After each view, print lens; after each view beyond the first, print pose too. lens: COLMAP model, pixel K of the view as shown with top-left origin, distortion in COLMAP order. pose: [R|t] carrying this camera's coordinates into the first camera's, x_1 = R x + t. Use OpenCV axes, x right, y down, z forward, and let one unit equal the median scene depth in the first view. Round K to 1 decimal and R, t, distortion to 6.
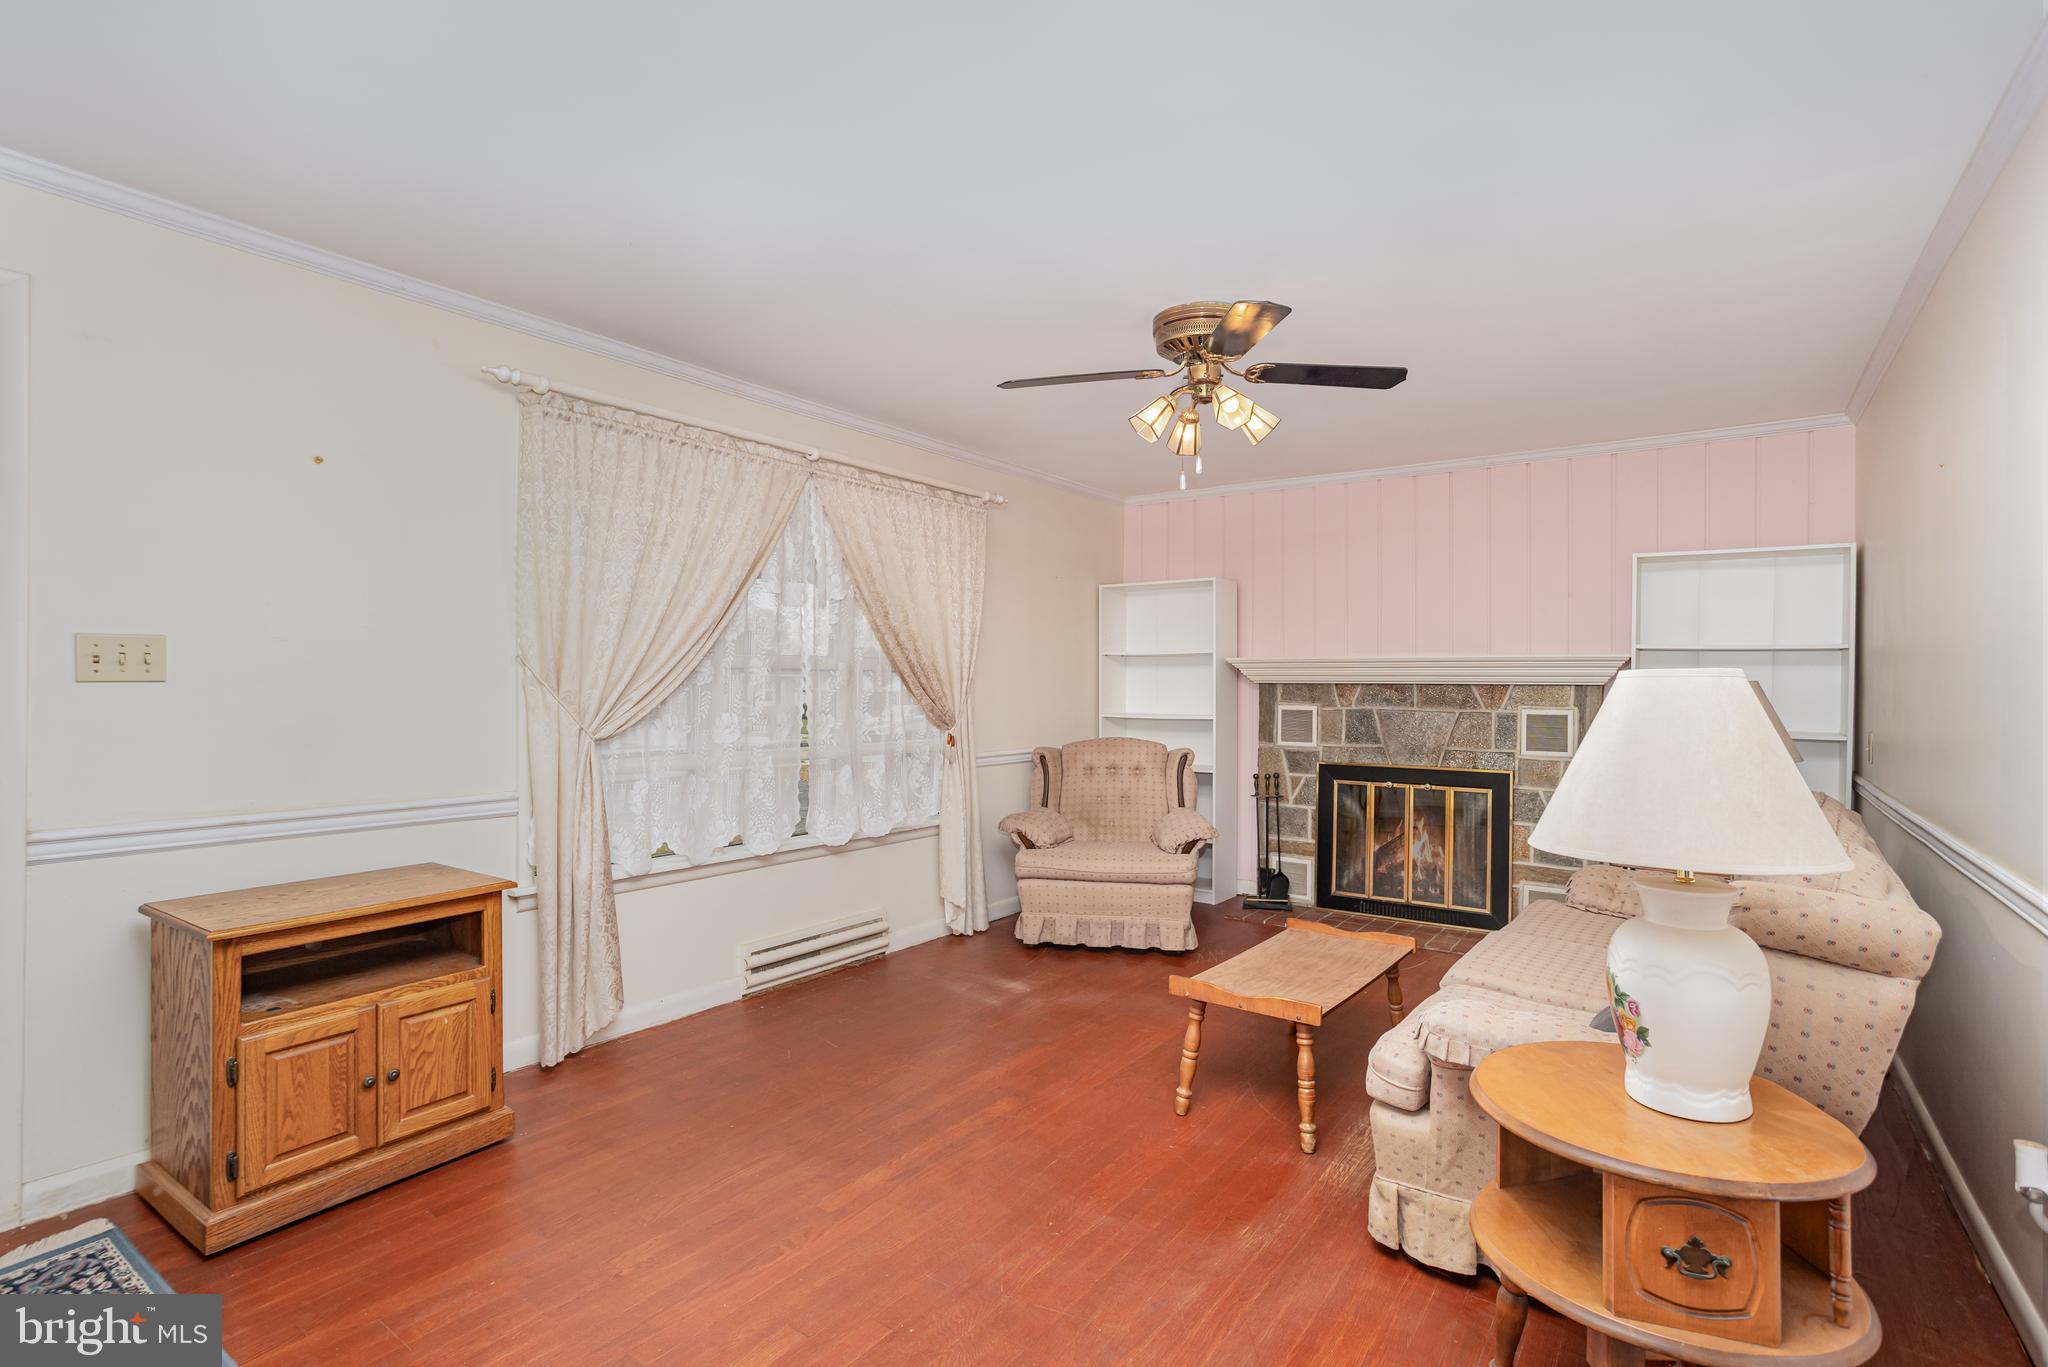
lens RADIAL K [[1001.4, 0, 1011.8], [0, 1001.4, 694.3], [0, 0, 1]] dist [-0.006482, 0.001532]
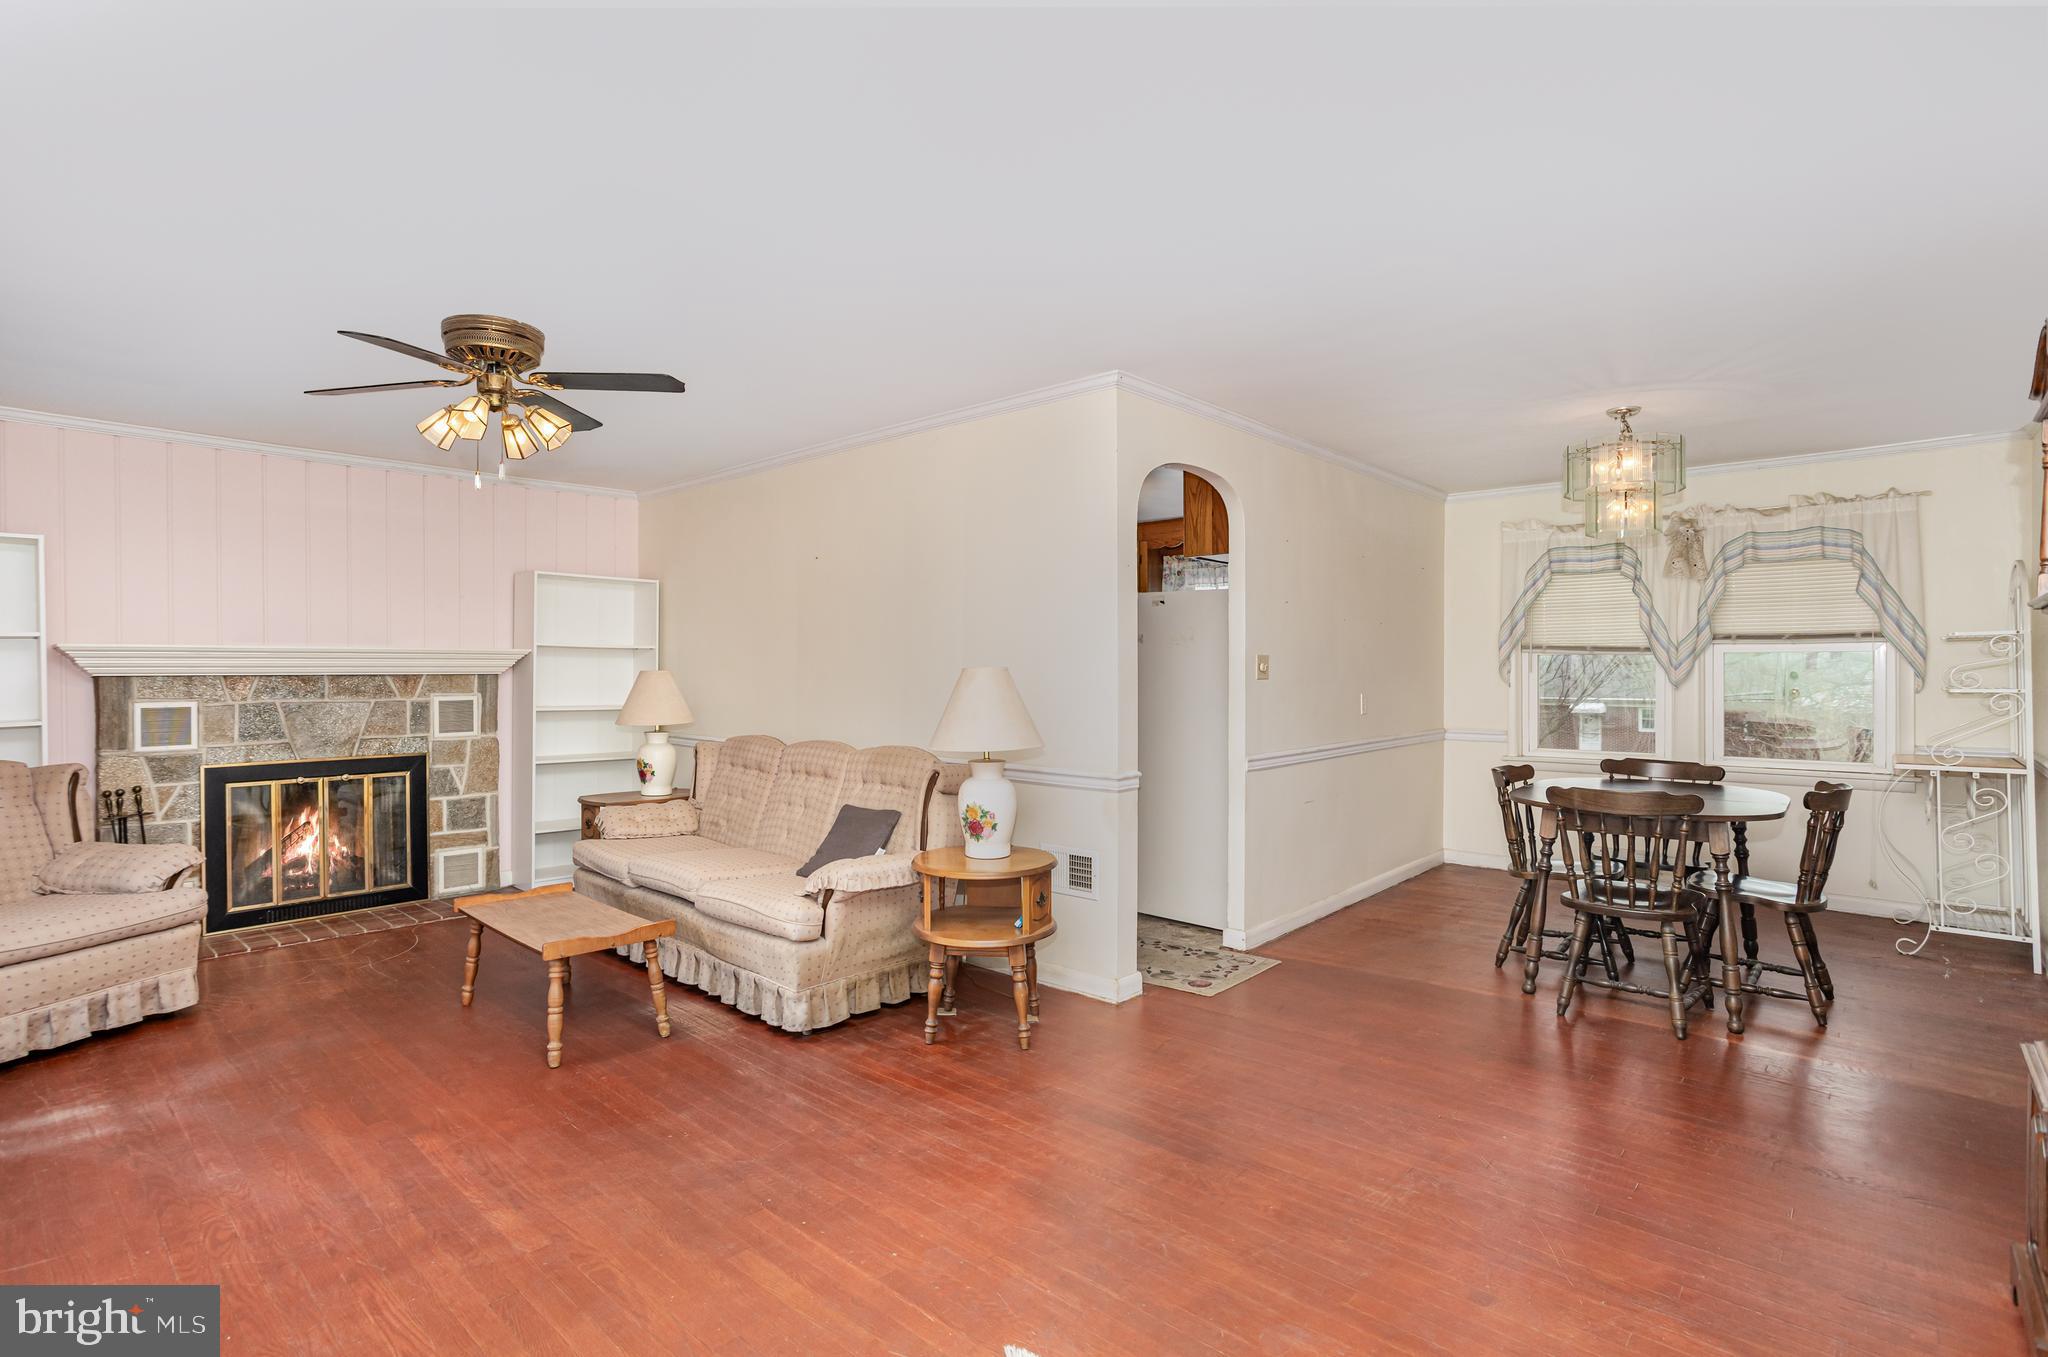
lens RADIAL K [[1001.4, 0, 1026.5], [0, 1001.4, 669.6], [0, 0, 1]] dist [-0.006482, 0.001532]
pose [[0.088316, -0.003373, 0.996087, -0.529761], [0.015429, 0.999879, 0.002018, -0.007187], [-0.995973, 0.015191, 0.088357, 0.228889]]
